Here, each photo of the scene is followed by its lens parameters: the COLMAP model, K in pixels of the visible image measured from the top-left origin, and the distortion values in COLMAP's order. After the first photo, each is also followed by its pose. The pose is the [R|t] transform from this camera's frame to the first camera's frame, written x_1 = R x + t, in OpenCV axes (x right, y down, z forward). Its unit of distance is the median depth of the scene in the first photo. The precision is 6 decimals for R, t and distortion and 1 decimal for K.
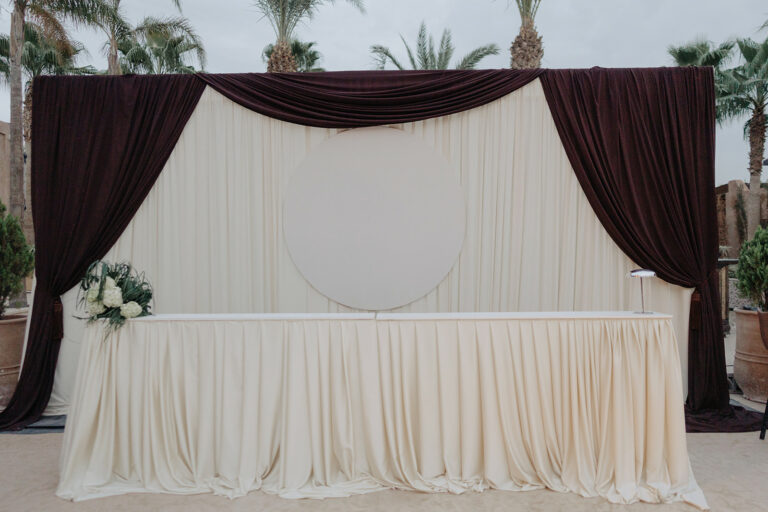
lens RADIAL K [[500.0, 0, 374.2], [0, 500.0, 244.0], [0, 0, 1]] dist [-0.010900, 0.008601]
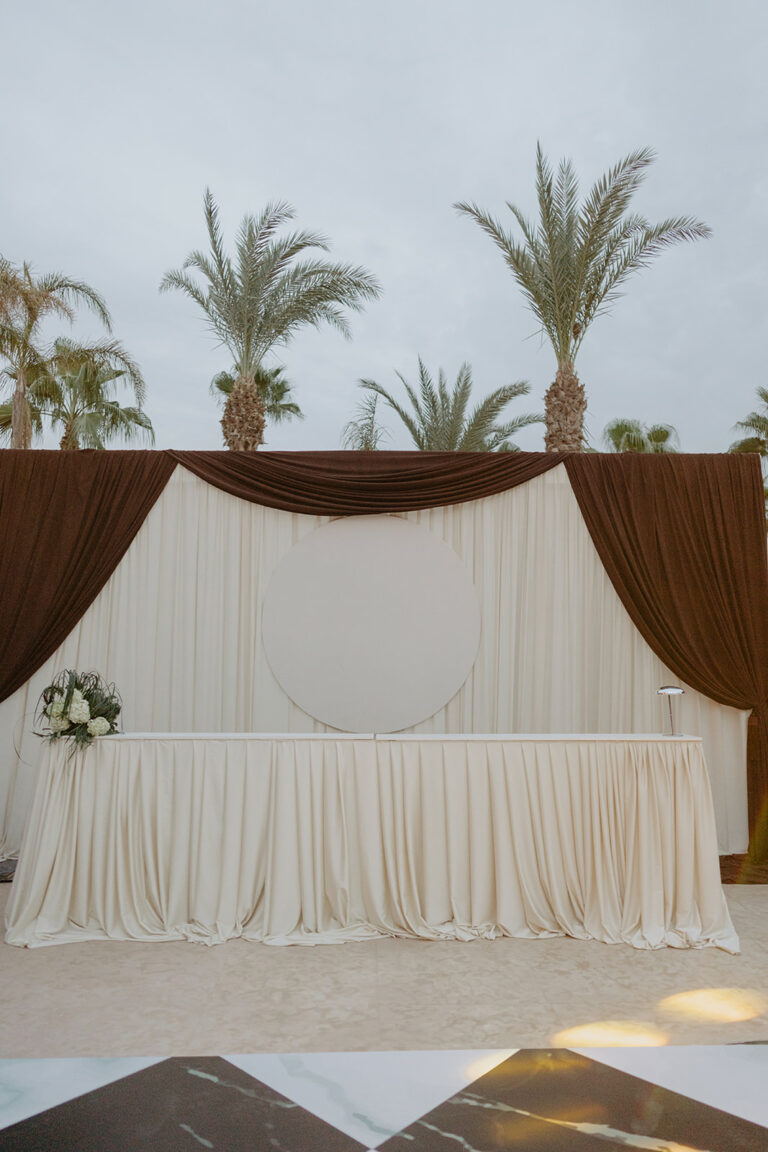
lens RADIAL K [[750.0, 0, 381.6], [0, 750.0, 556.2], [0, 0, 1]] dist [-0.010900, 0.008601]
pose [[0.999472, 0.015300, 0.028676, -0.029426], [-0.011701, 0.992496, -0.121716, -0.011881], [-0.030324, 0.121316, 0.992151, -0.369329]]
